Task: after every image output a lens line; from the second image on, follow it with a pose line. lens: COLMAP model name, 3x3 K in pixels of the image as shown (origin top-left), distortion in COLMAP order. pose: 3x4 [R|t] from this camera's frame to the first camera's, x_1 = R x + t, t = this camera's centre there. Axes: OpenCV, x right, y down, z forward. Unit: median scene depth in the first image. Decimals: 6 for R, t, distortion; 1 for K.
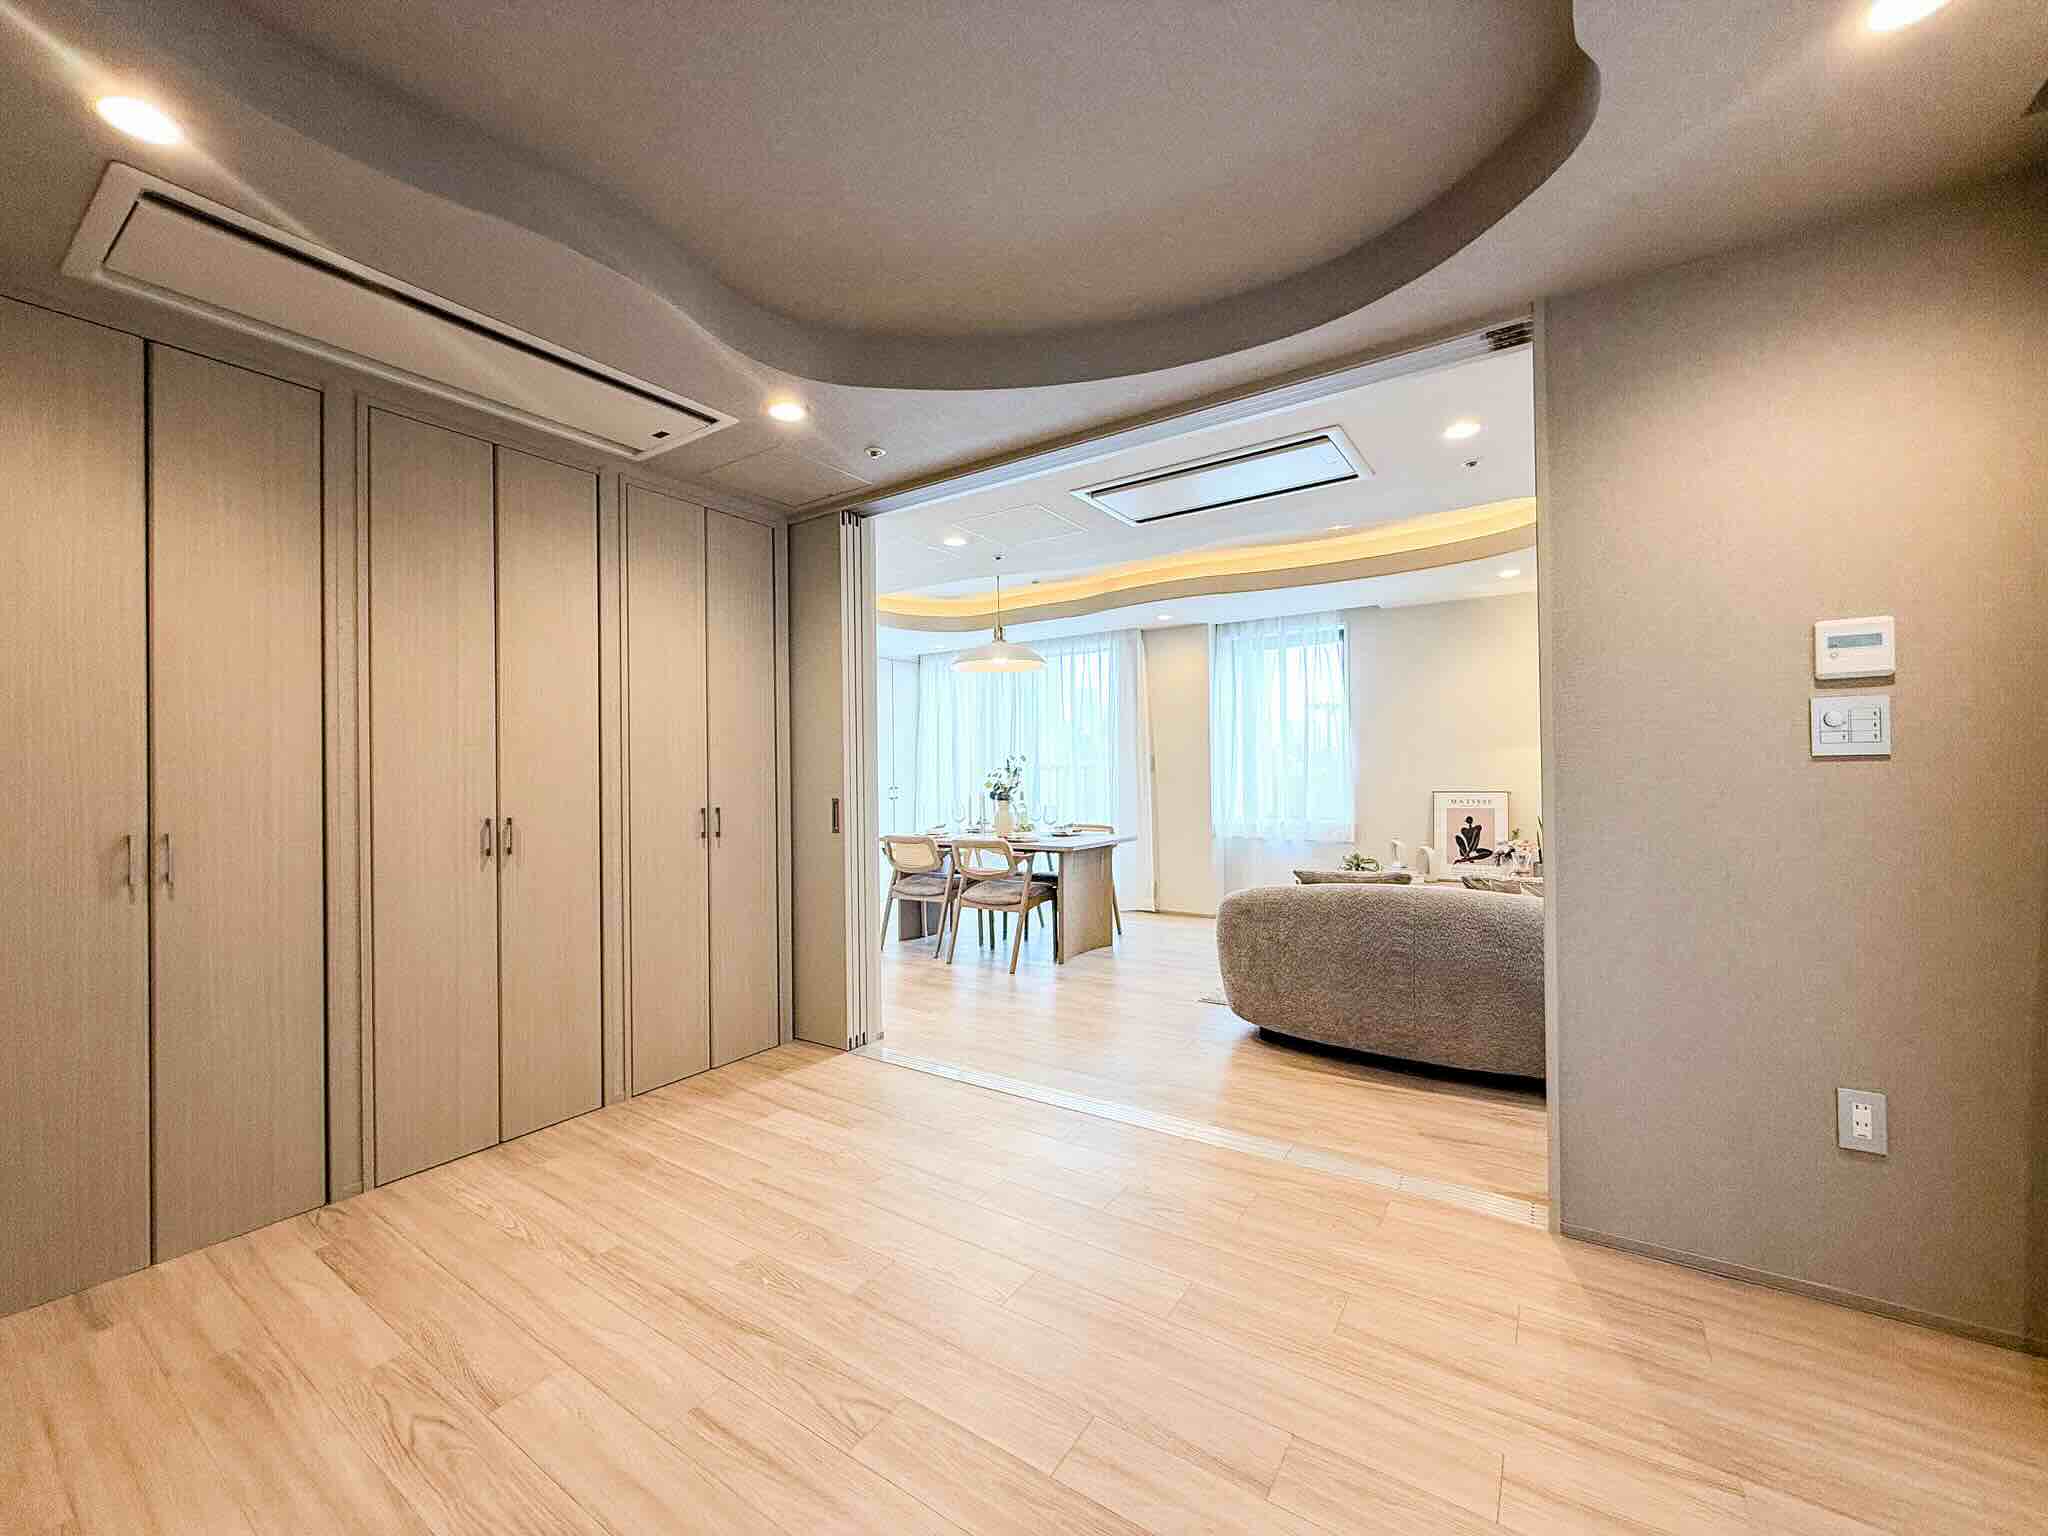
lens RADIAL K [[814.9, 0, 1028.3], [0, 814.9, 767.0], [0, 0, 1]] dist [0.000857, 0.000384]
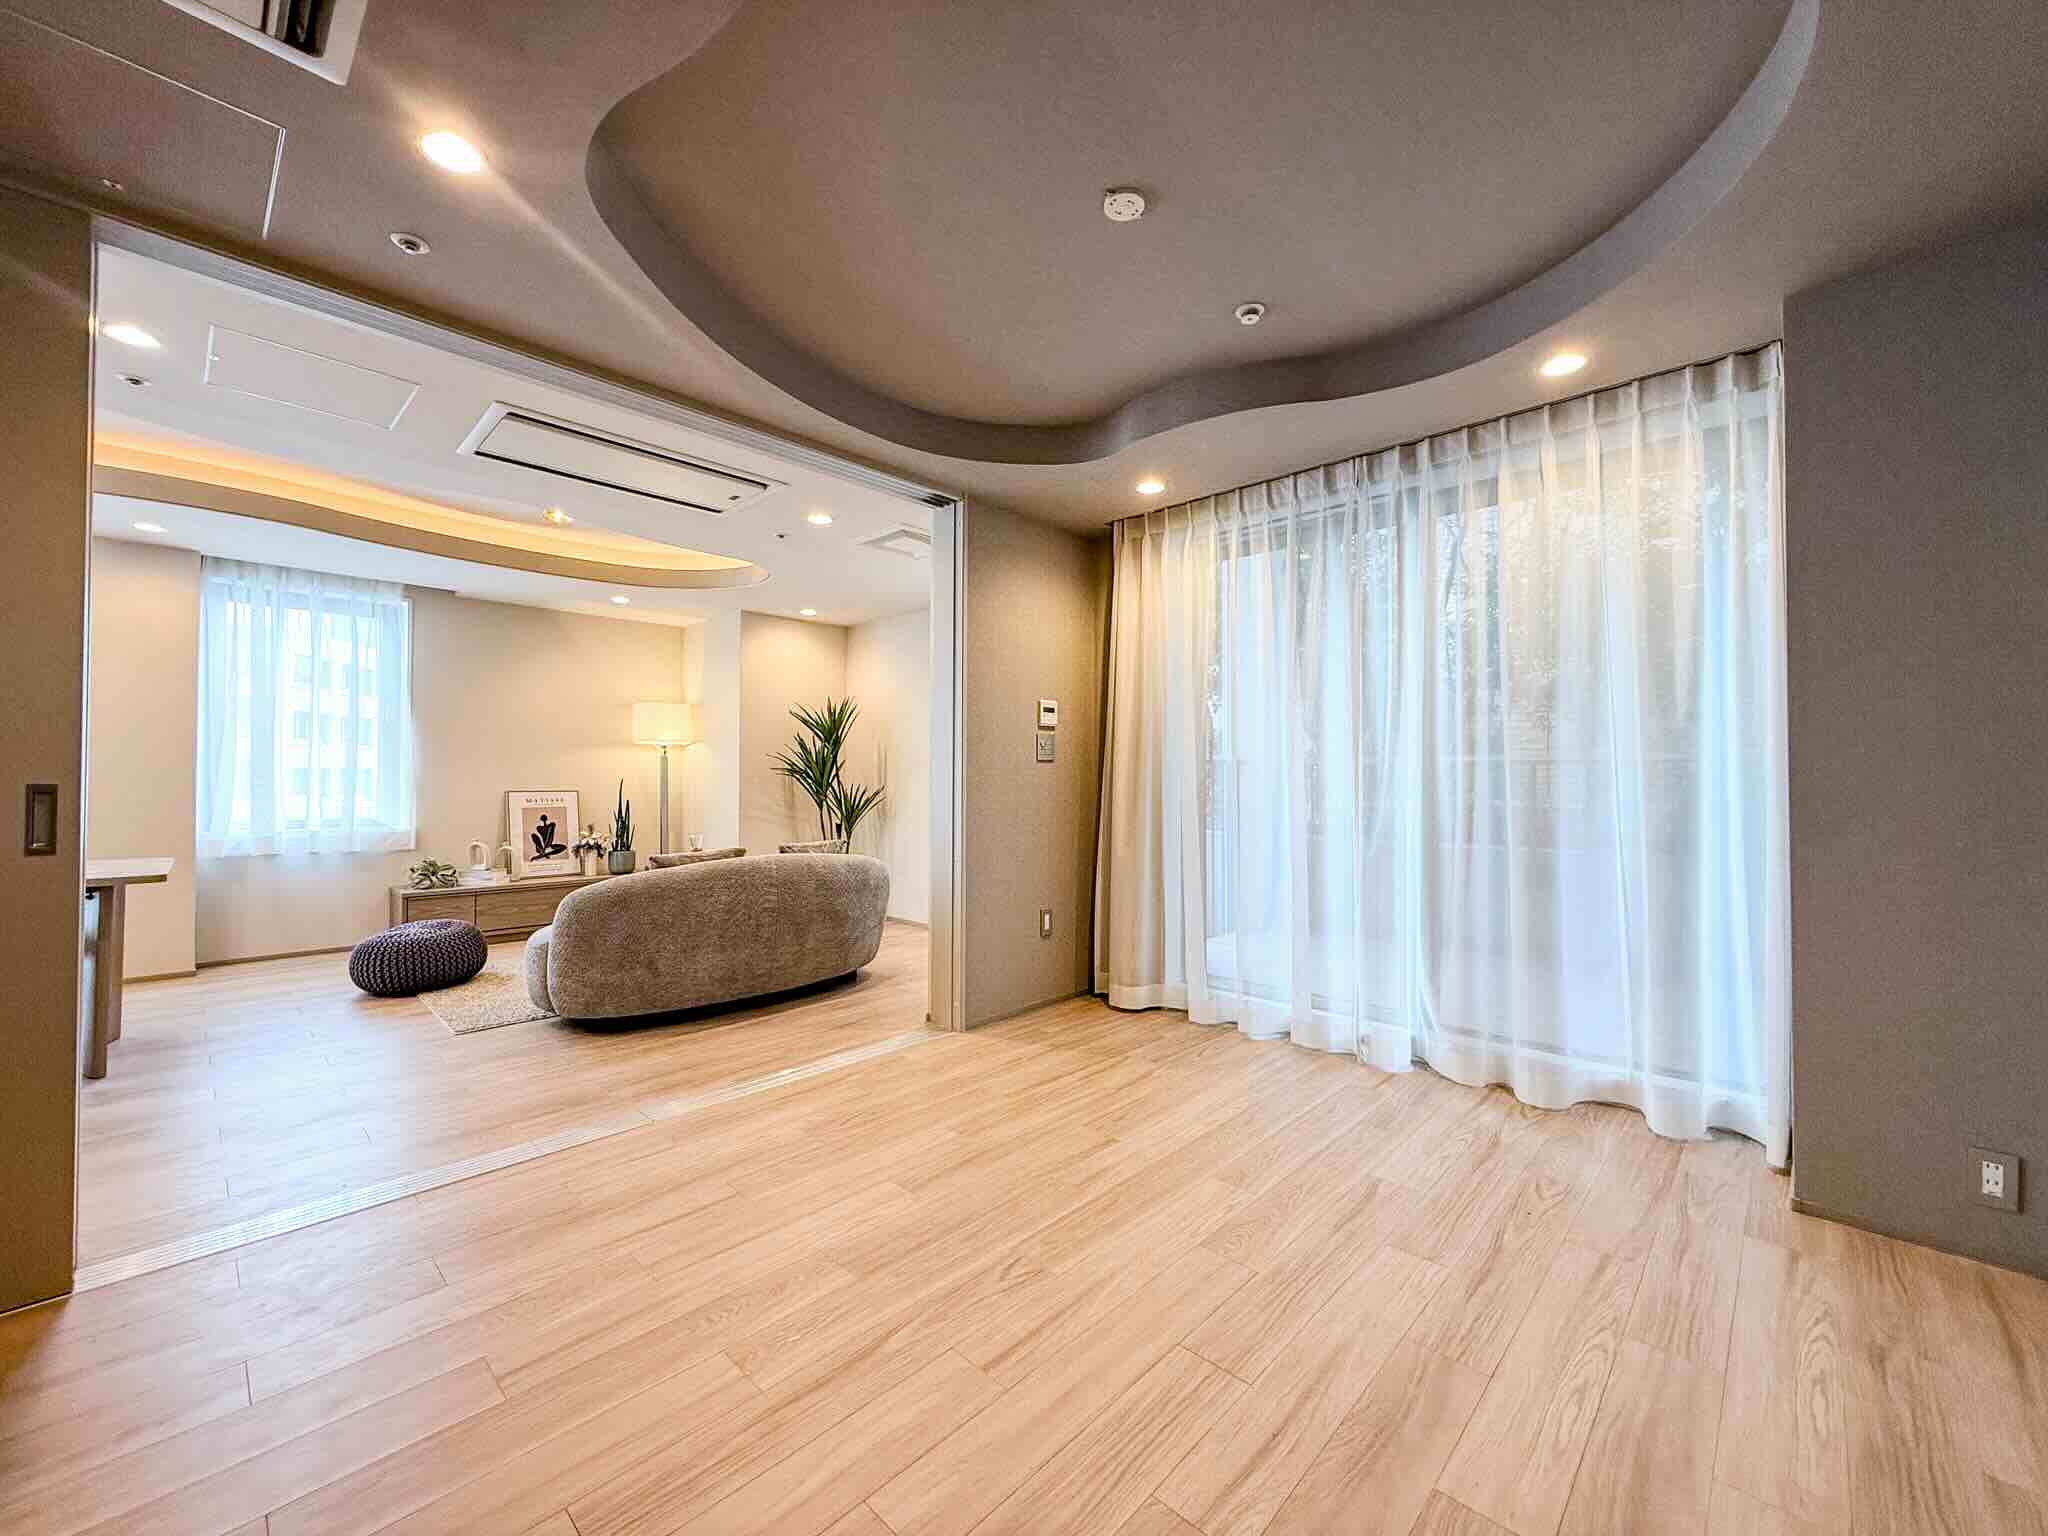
lens RADIAL K [[804.9, 0, 1016.6], [0, 804.9, 772.7], [0, 0, 1]] dist [0.000186, 0.000236]
pose [[0.181815, 0.023093, 0.983062, -0.903840], [-0.011871, 0.999703, -0.021289, 0.051506], [-0.983261, -0.007800, 0.182035, 0.512735]]
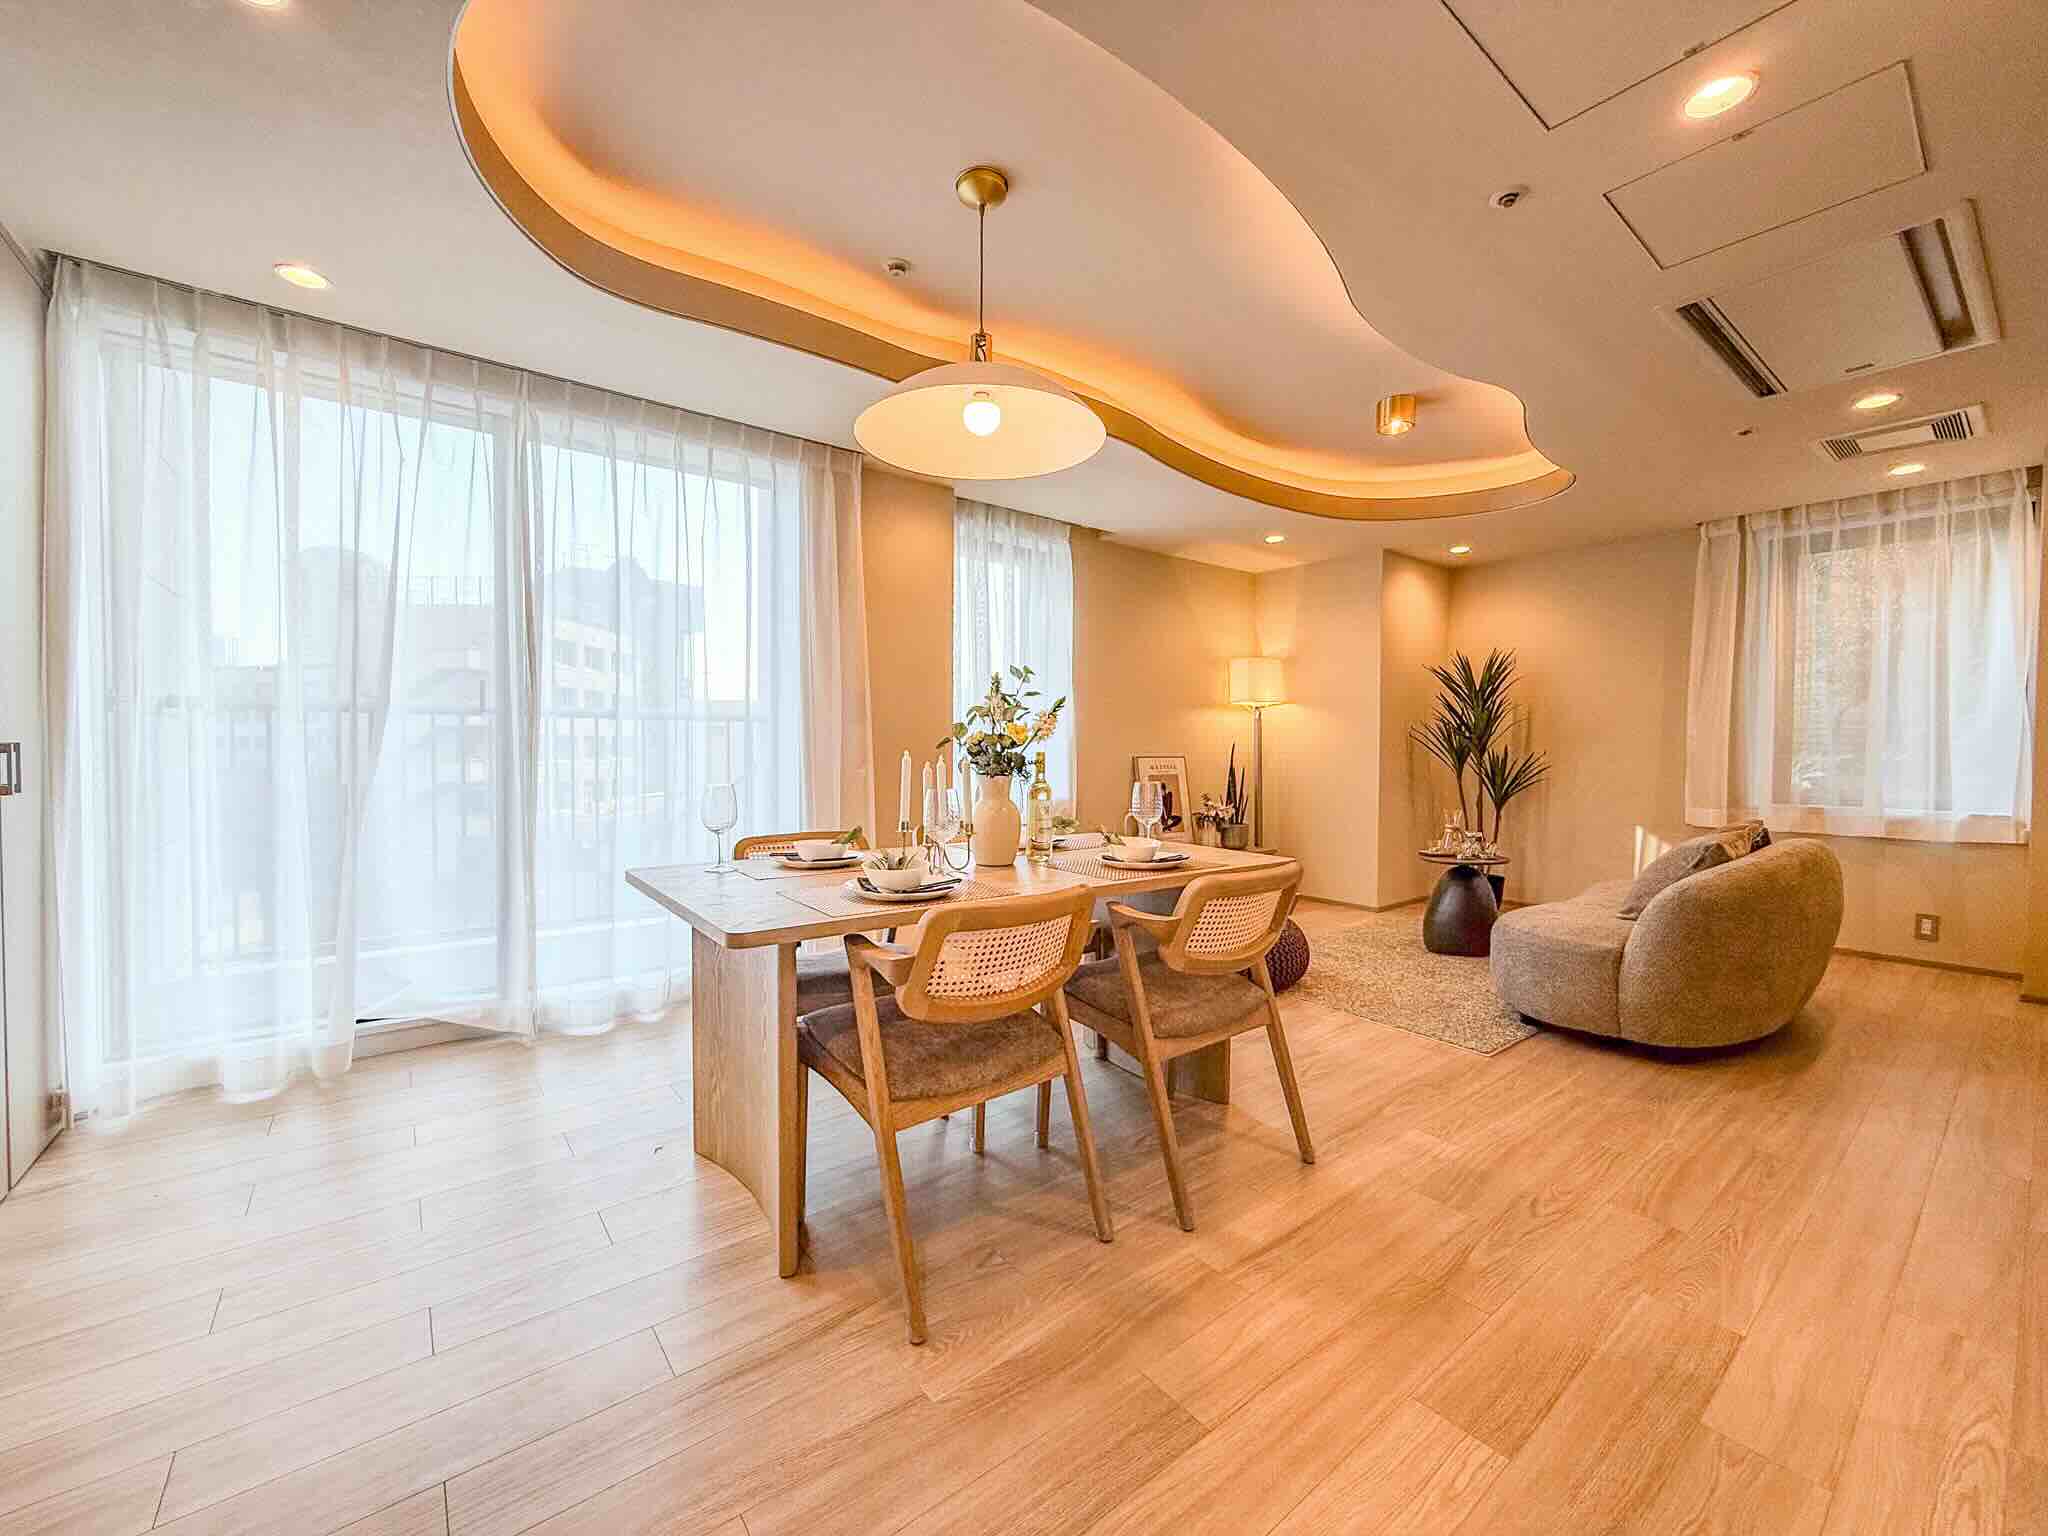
lens RADIAL K [[806.8, 0, 1027.2], [0, 806.8, 769.8], [0, 0, 1]] dist [0.000829, 0.000395]
pose [[0.309532, -0.016204, 0.950751, -0.994464], [-0.017321, 0.999593, 0.022675, 0.064308], [-0.950731, -0.023487, 0.309125, 2.093306]]
